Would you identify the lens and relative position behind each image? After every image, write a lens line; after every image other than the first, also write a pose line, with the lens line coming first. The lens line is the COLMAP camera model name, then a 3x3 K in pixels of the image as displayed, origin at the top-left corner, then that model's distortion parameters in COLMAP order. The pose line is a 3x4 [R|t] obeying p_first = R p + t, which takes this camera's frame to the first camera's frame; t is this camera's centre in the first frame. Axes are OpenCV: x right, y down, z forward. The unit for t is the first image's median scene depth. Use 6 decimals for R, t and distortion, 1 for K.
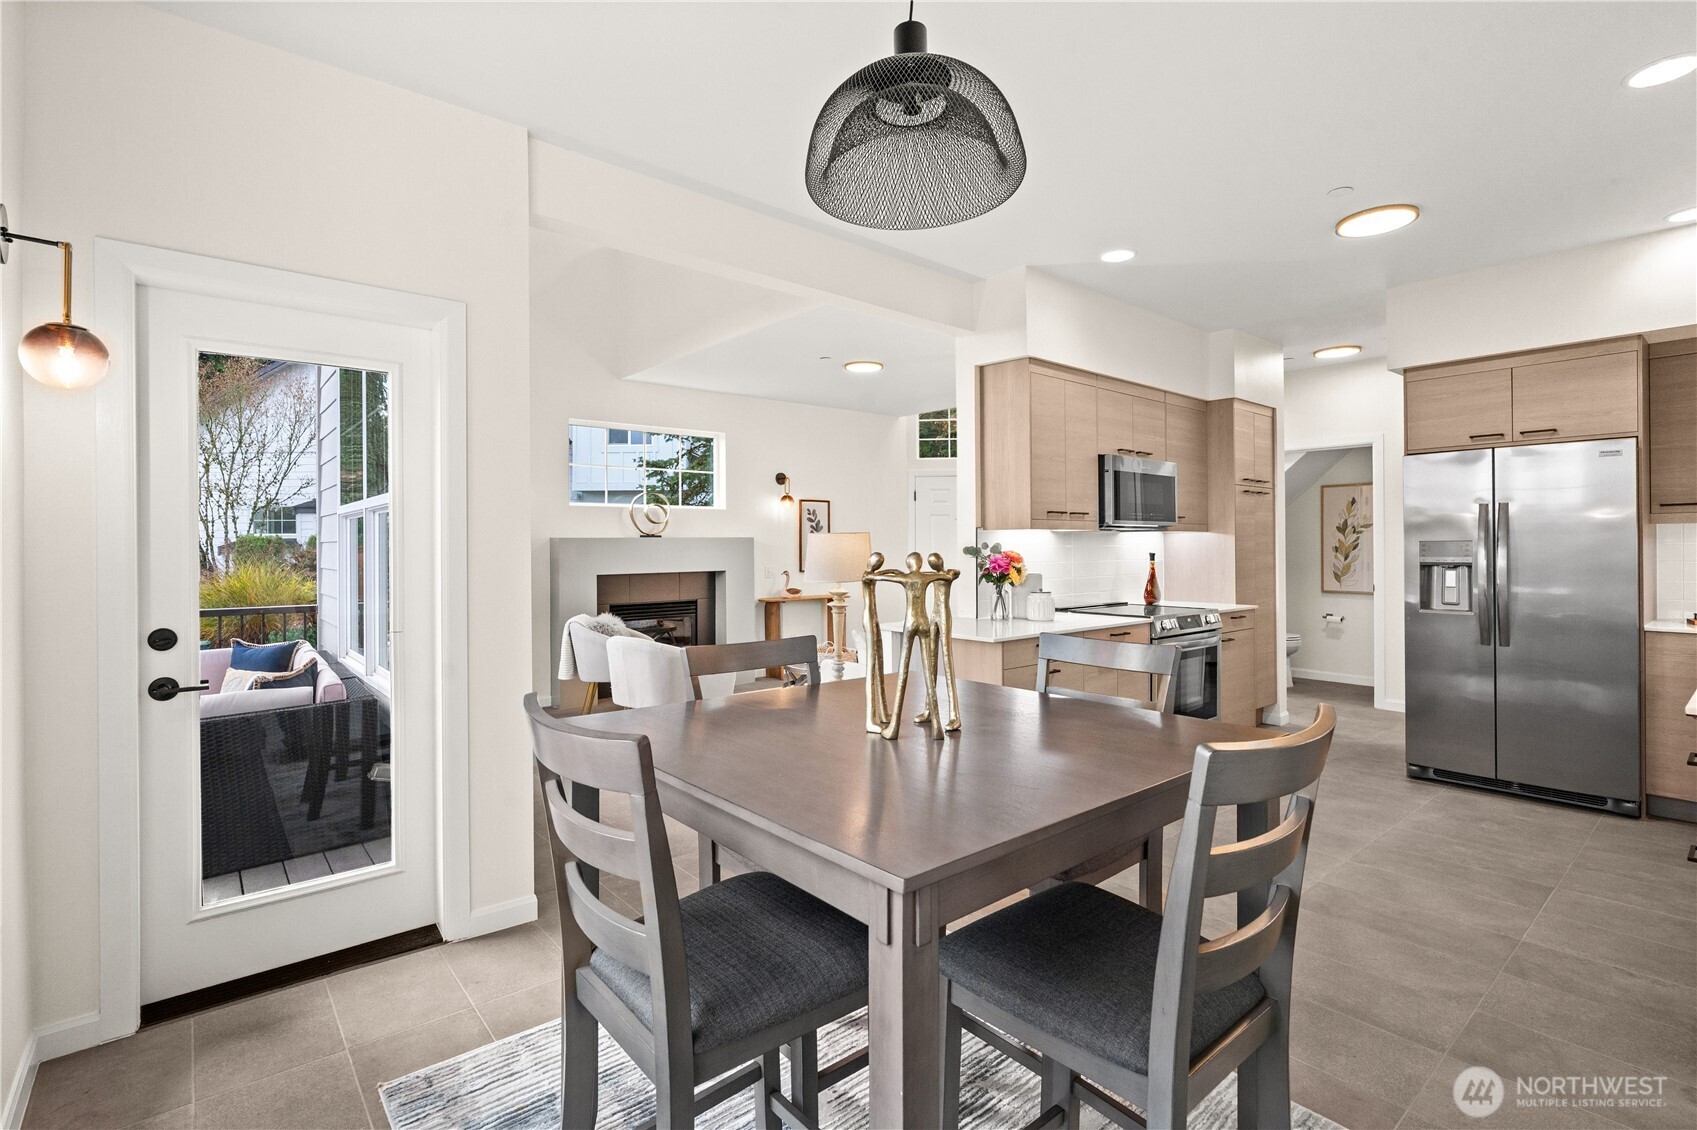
lens RADIAL K [[777.7, 0, 835.3], [0, 777.7, 540.6], [0, 0, 1]] dist [-0.002538, 0.000022]
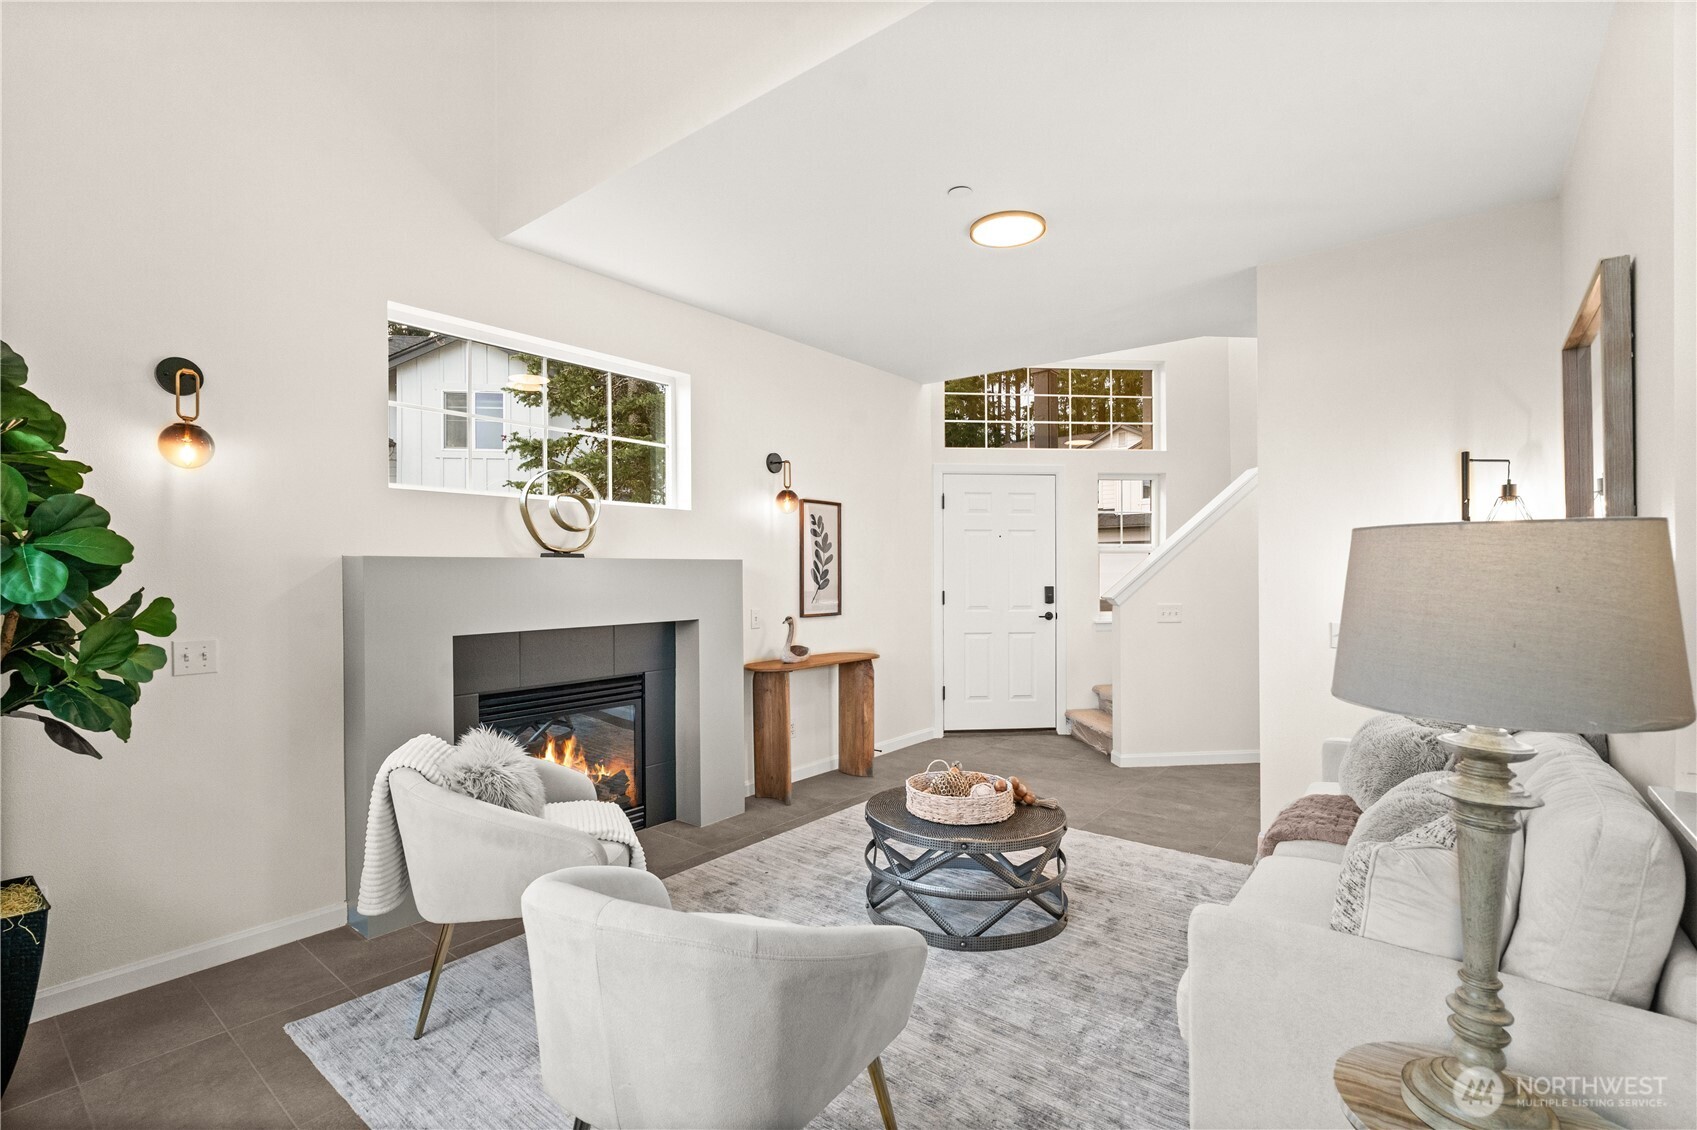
lens RADIAL K [[777.7, 0, 843.6], [0, 777.7, 571.3], [0, 0, 1]] dist [-0.002538, 0.000022]
pose [[0.980486, -0.000940, 0.196588, -0.131735], [0.001250, 0.999998, -0.001452, 0.004992], [-0.196586, 0.001669, 0.980485, 0.388701]]
